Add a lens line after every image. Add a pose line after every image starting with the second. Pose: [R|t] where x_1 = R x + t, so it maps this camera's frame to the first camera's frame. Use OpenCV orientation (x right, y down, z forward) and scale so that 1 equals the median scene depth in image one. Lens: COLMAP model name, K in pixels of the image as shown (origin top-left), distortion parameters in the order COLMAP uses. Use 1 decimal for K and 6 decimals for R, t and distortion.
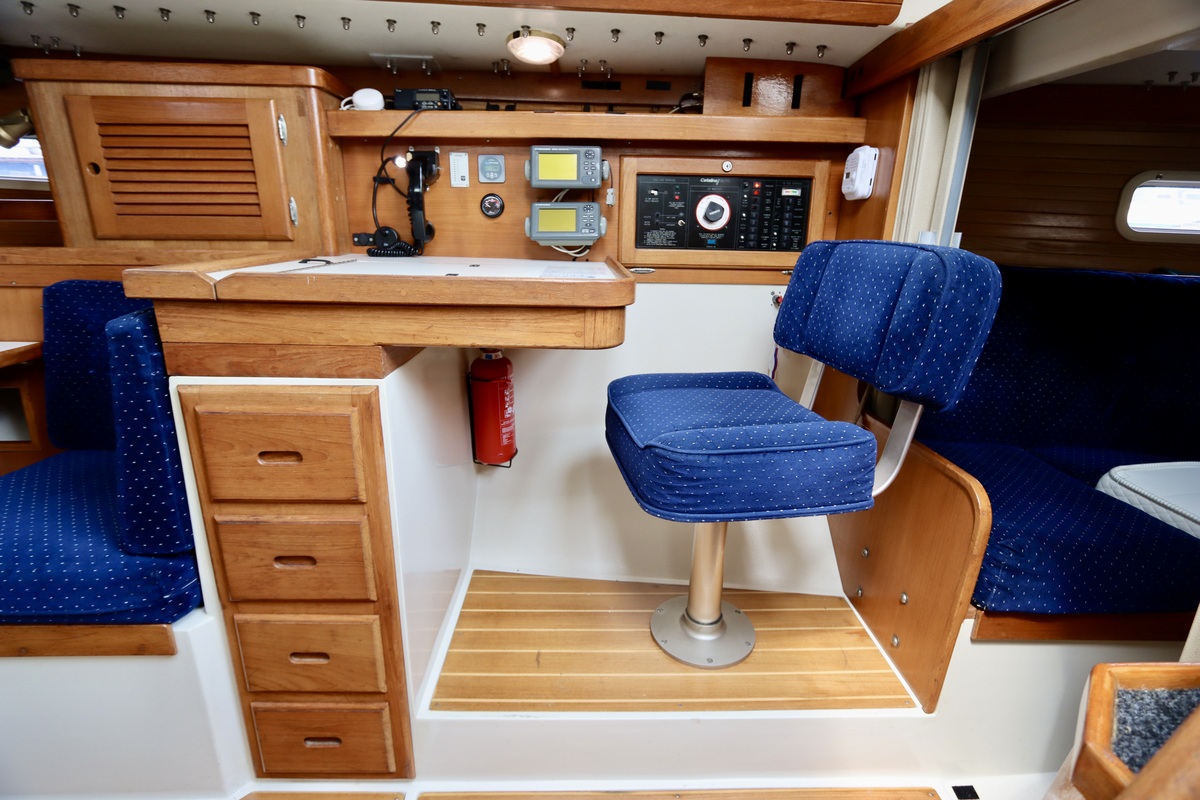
lens RADIAL K [[570.9, 0, 597.7], [0, 570.9, 393.0], [0, 0, 1]] dist [-0.020789, 0.003926]
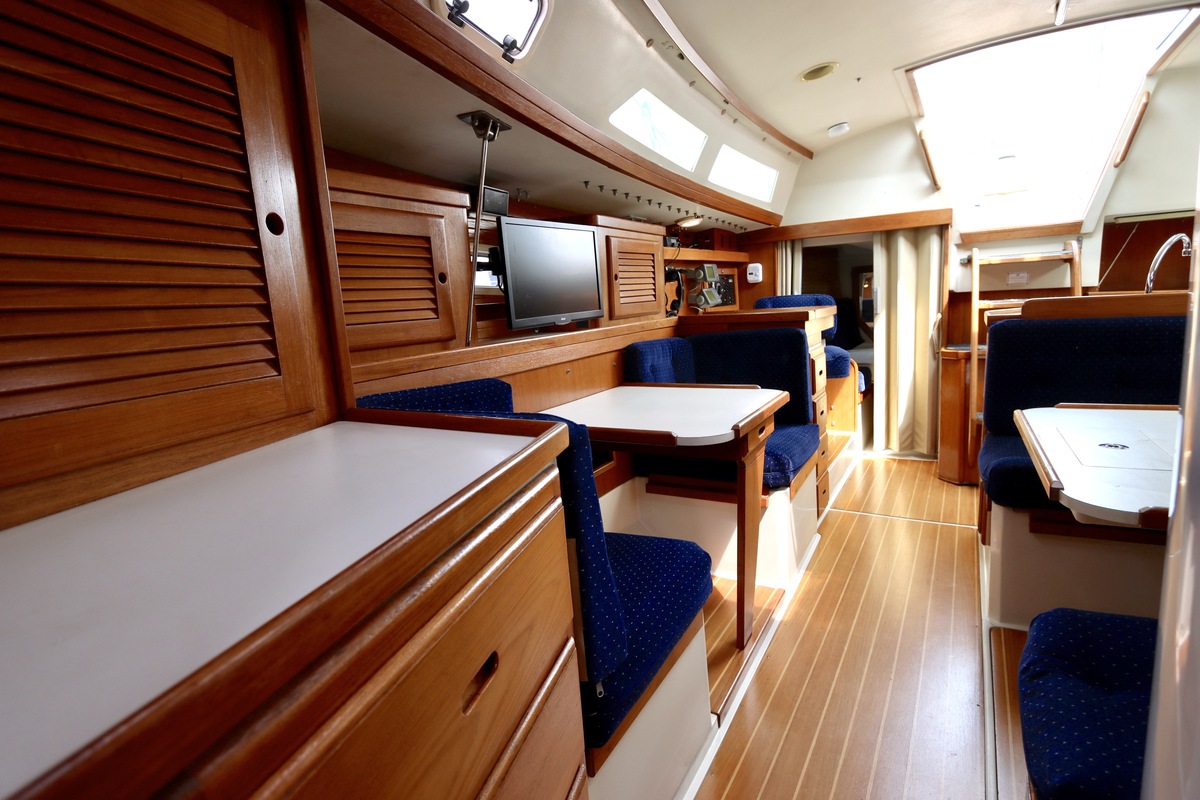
lens RADIAL K [[602.4, 0, 600.0], [0, 602.4, 392.5], [0, 0, 1]] dist [-0.015242, 0.002263]
pose [[0.535750, -0.182121, 0.824503, -2.285677], [0.308945, 0.951034, 0.009322, -0.102155], [-0.785828, 0.249732, 0.565782, 0.111973]]
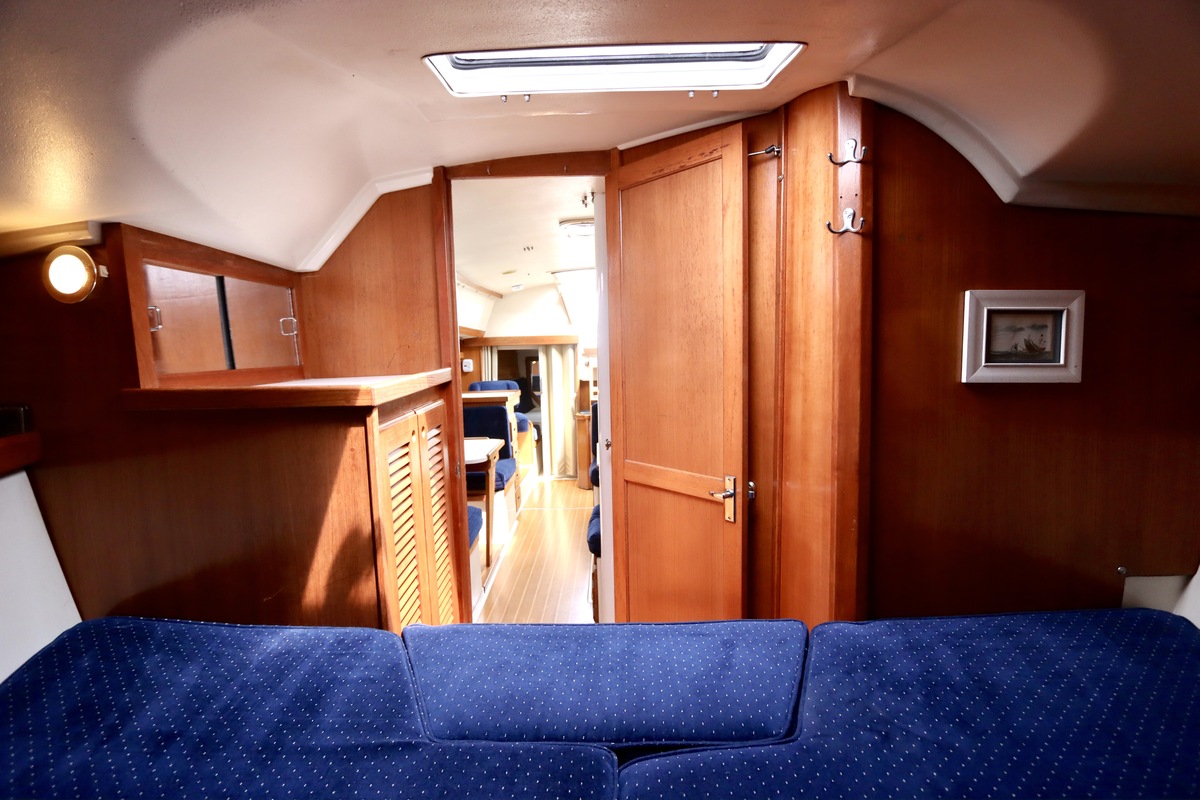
lens RADIAL K [[570.9, 0, 602.4], [0, 570.9, 399.5], [0, 0, 1]] dist [-0.020789, 0.003926]
pose [[0.034508, -0.113925, 0.992890, -3.492712], [0.309088, 0.945991, 0.097801, -0.250823], [-0.950407, 0.303516, 0.067858, -0.118358]]
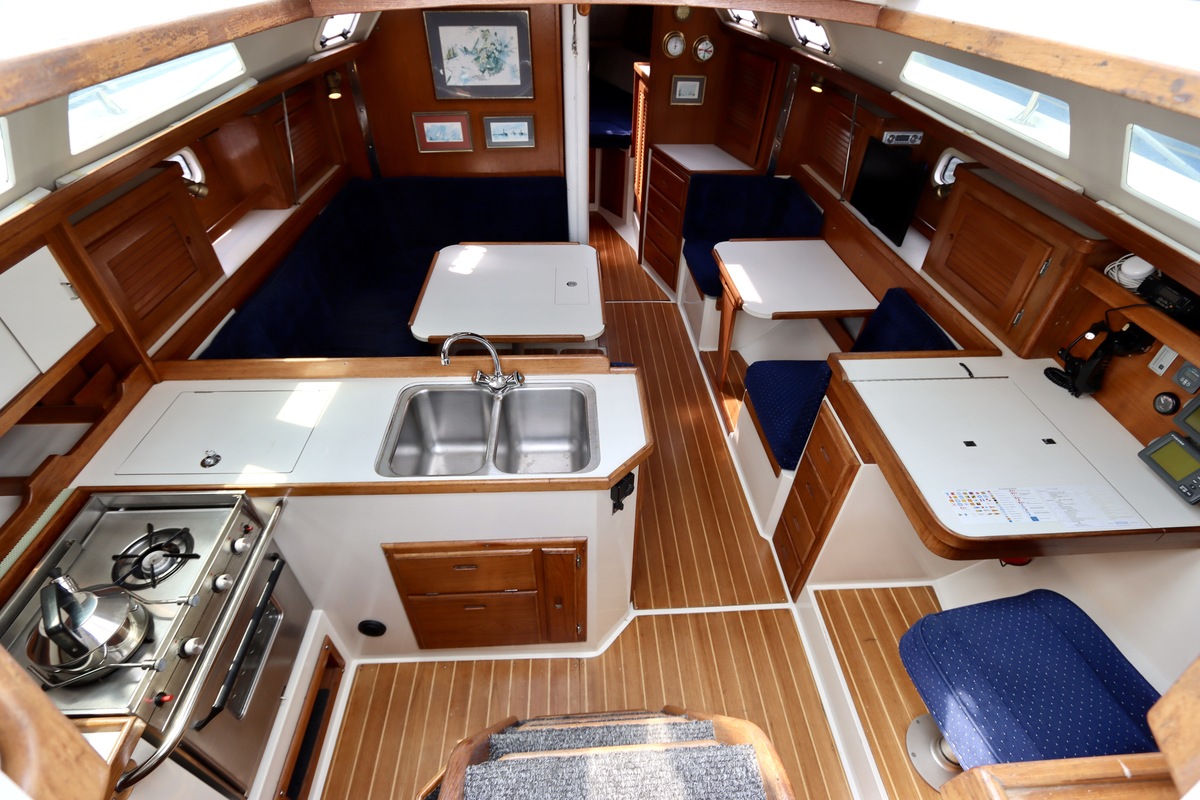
lens RADIAL K [[570.9, 0, 599.3], [0, 570.9, 393.2], [0, 0, 1]] dist [-0.020789, 0.003926]
pose [[0.025952, 0.620784, -0.783552, 0.602755], [-0.301022, 0.752288, 0.586044, -0.666026], [0.953264, 0.220657, 0.206393, -0.197217]]
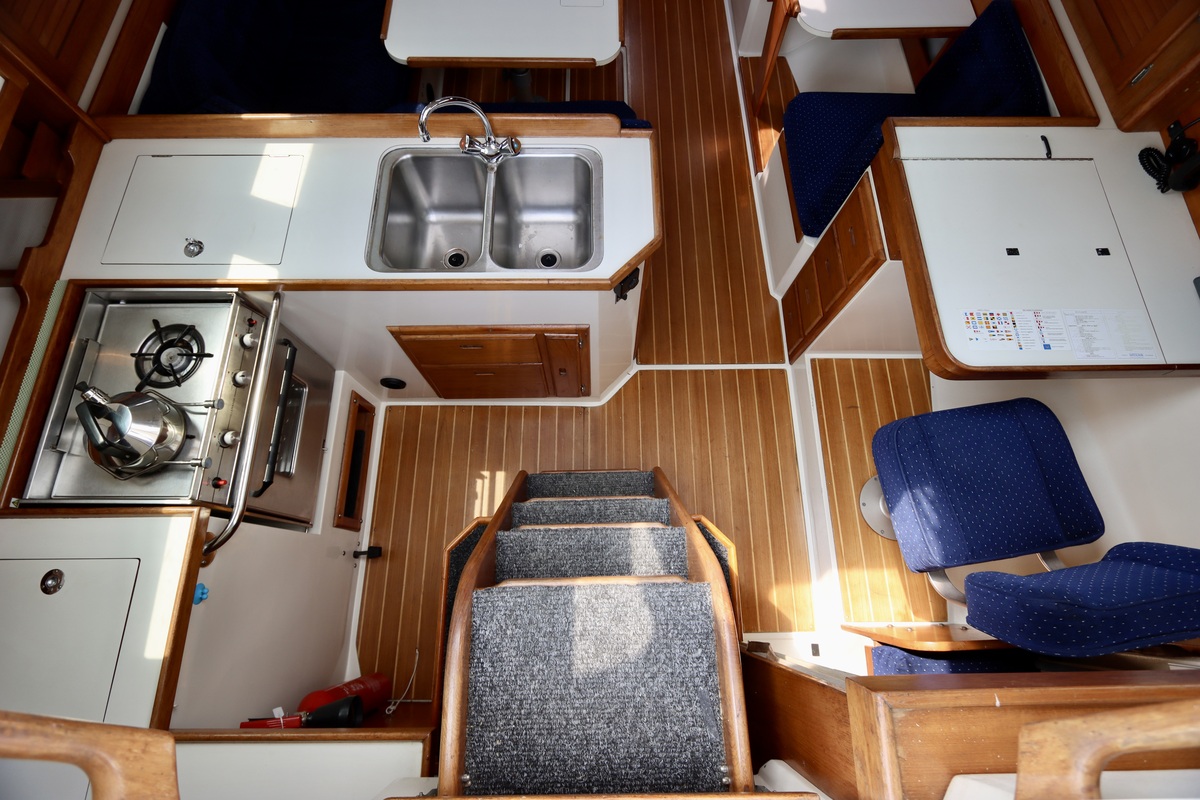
lens RADIAL K [[570.9, 0, 598.7], [0, 570.9, 392.1], [0, 0, 1]] dist [-0.020789, 0.003926]
pose [[-0.018162, 0.936819, -0.349343, 0.407579], [-0.291601, 0.329248, 0.898089, -0.762944], [0.956368, 0.118180, 0.267198, -0.192716]]
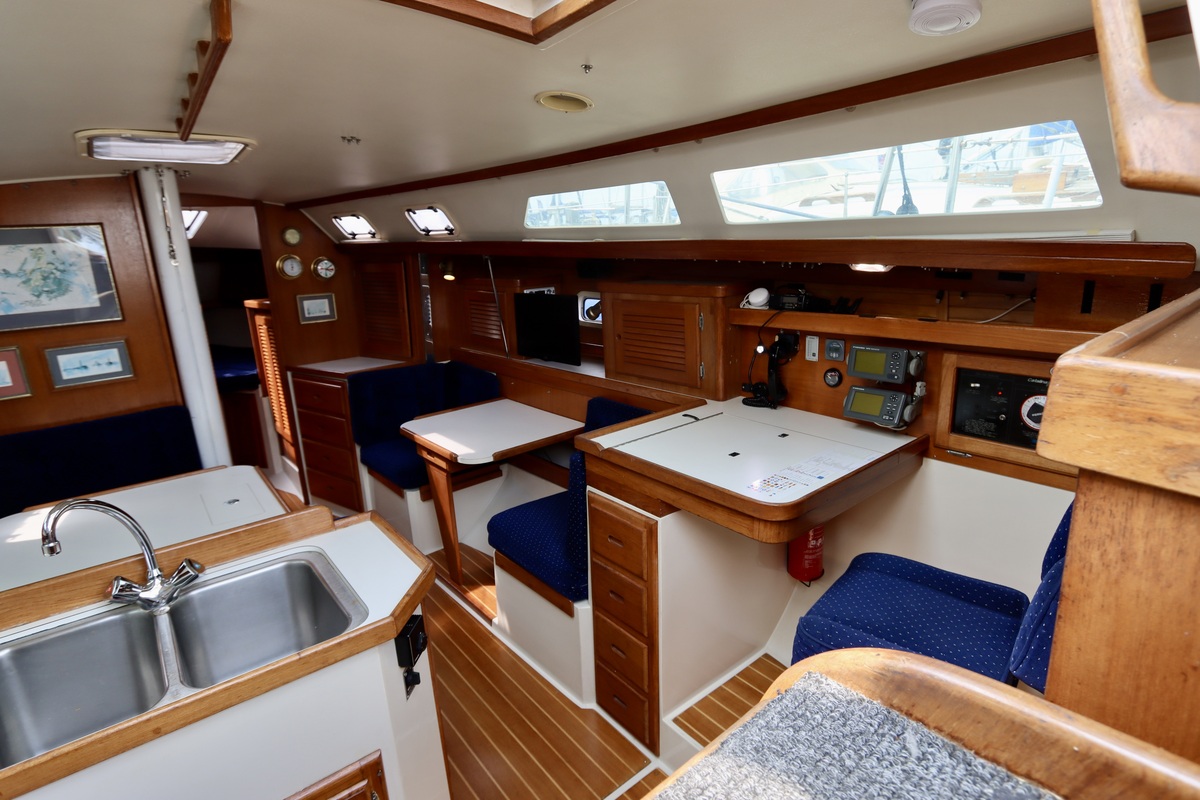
lens RADIAL K [[609.8, 0, 600.3], [0, 609.8, 390.2], [0, 0, 1]] dist [-0.018837, 0.002823]
pose [[0.606620, 0.143122, -0.782003, 0.581085], [-0.173444, 0.983792, 0.045508, -0.291461], [0.775841, 0.108027, 0.621611, -0.227608]]
